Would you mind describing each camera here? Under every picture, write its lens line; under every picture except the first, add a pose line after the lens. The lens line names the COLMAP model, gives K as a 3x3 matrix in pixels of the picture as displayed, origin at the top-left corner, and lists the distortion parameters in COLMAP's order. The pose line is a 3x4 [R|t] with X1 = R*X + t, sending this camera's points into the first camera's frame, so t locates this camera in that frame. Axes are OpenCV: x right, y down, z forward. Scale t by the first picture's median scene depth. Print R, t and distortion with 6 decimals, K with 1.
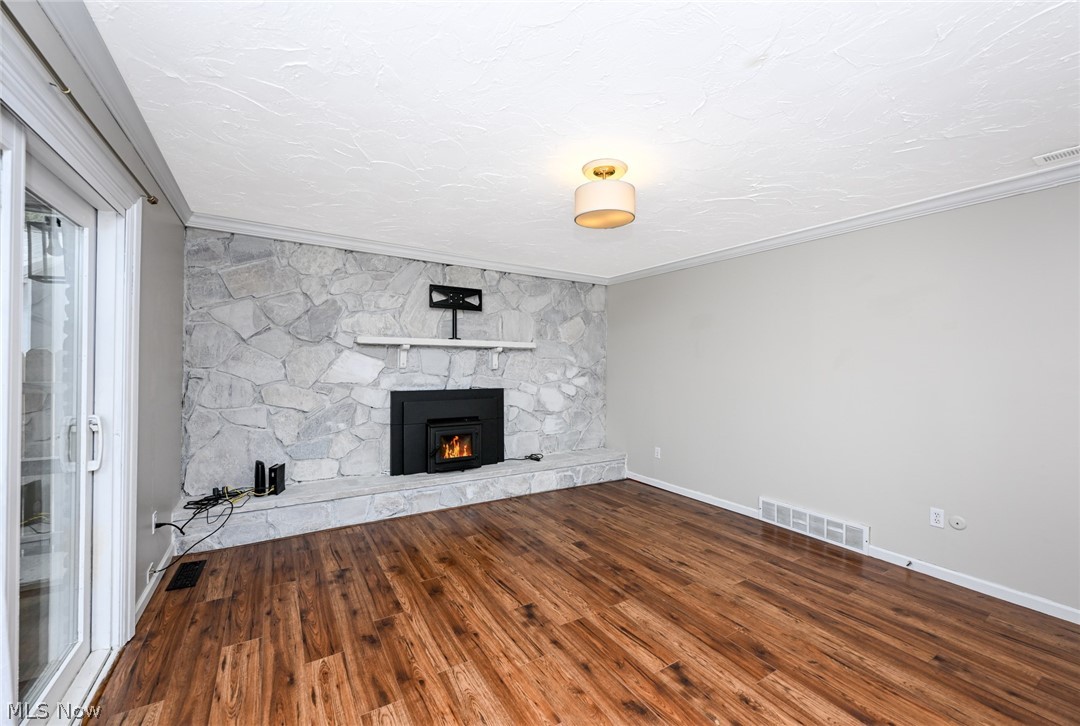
lens RADIAL K [[426.3, 0, 540.0], [0, 426.3, 363.0], [0, 0, 1]] dist [-0.000094, -0.000079]
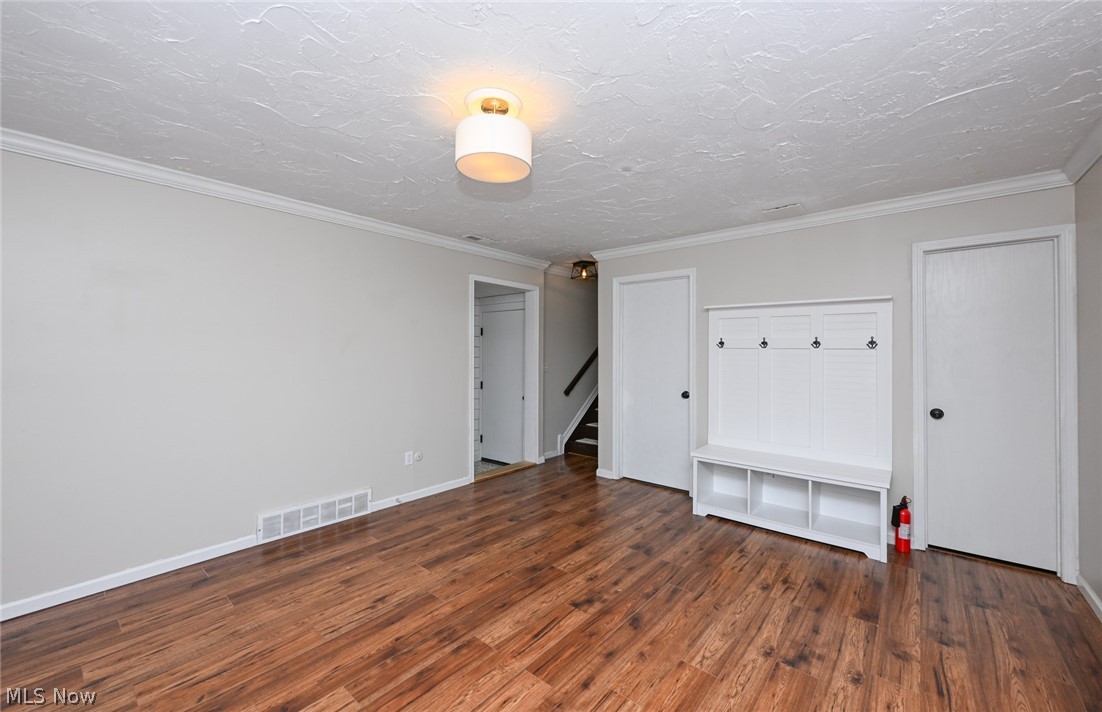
lens RADIAL K [[435.0, 0, 552.9], [0, 435.0, 343.6], [0, 0, 1]] dist [-0.001284, -0.000101]
pose [[-0.304690, 0.003391, 0.952446, -0.484756], [-0.009582, 0.999932, -0.006626, -0.005510], [-0.952403, -0.011145, -0.304637, 0.847729]]
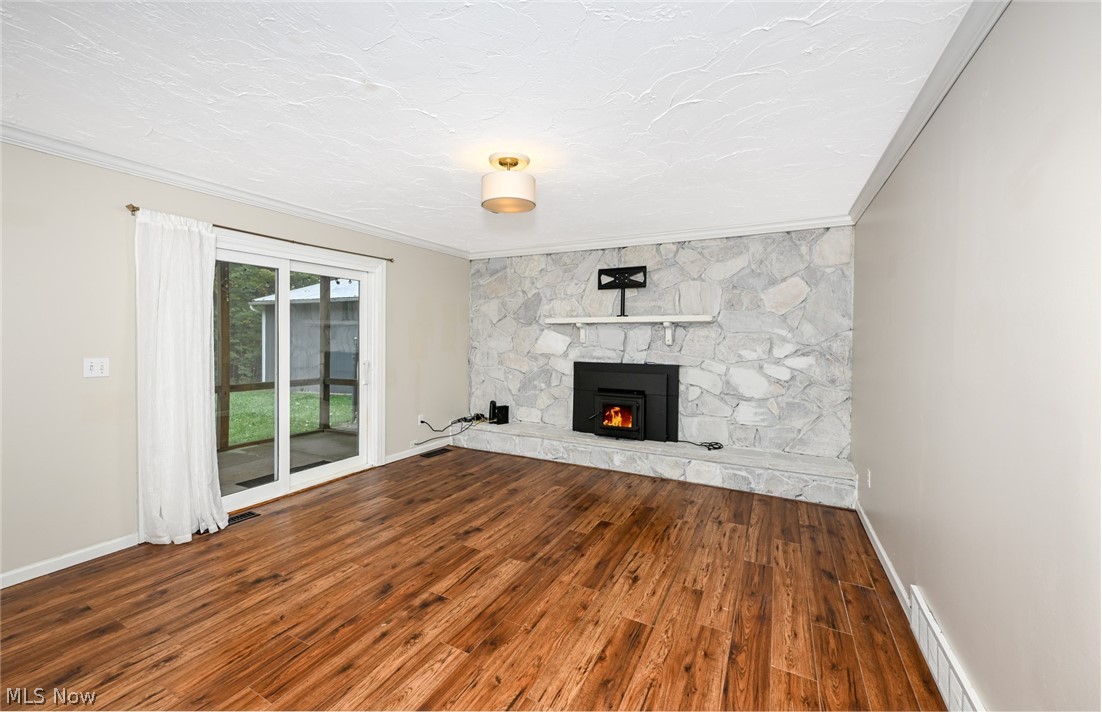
lens RADIAL K [[435.0, 0, 552.9], [0, 435.0, 343.6], [0, 0, 1]] dist [-0.001284, -0.000101]
pose [[0.511199, 0.005082, -0.859447, 0.873980], [-0.000151, 0.999983, 0.005823, 0.008484], [0.859462, -0.002847, 0.511192, 0.388866]]
